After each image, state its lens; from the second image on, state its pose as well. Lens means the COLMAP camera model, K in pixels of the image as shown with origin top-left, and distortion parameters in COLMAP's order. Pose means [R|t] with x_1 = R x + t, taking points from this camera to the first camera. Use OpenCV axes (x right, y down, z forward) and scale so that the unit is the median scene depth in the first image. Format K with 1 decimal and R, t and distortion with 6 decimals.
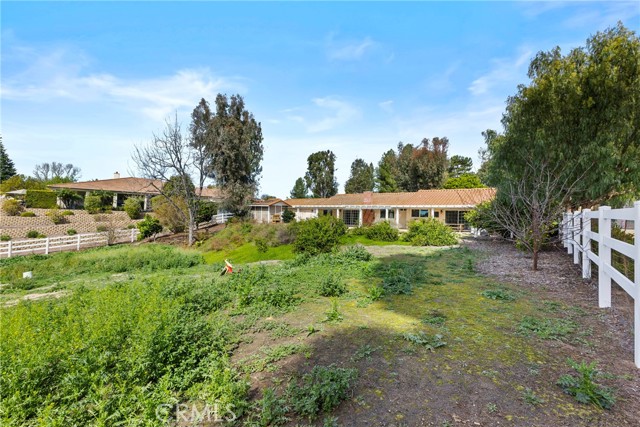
lens RADIAL K [[278.7, 0, 325.4], [0, 278.7, 207.8], [0, 0, 1]] dist [0.011014, -0.003871]
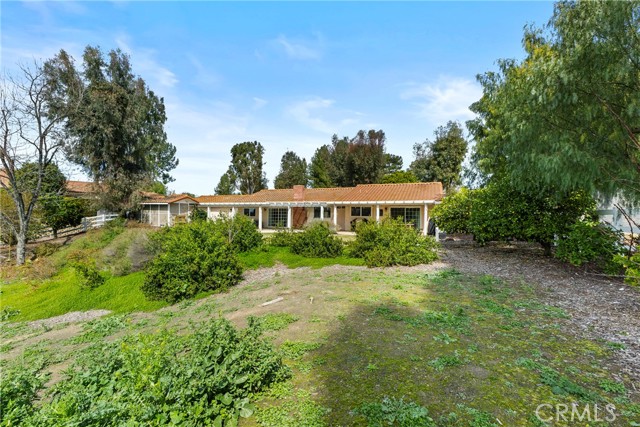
lens RADIAL K [[278.7, 0, 318.0], [0, 278.7, 210.8], [0, 0, 1]] dist [0.011014, -0.003871]
pose [[0.978259, -0.009725, 0.207158, 0.025231], [0.007035, 0.999881, 0.013716, 0.003229], [-0.207267, -0.011961, 0.978211, 0.126979]]
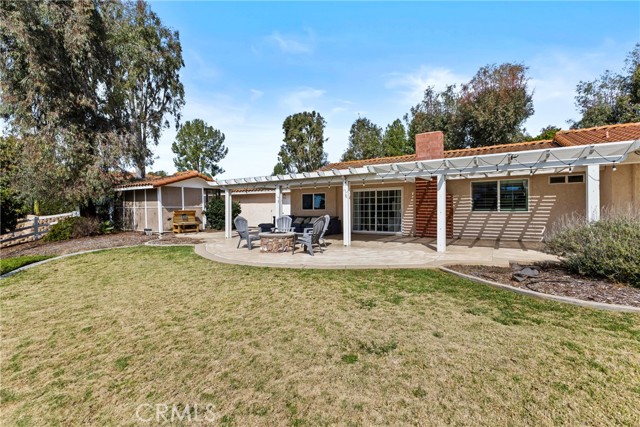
lens RADIAL K [[278.7, 0, 320.6], [0, 278.7, 212.0], [0, 0, 1]] dist [0.011014, -0.003871]
pose [[0.999297, -0.031325, 0.020619, 0.007785], [0.030618, 0.998960, 0.033783, 0.014421], [-0.021656, -0.033127, 0.999216, 0.437272]]
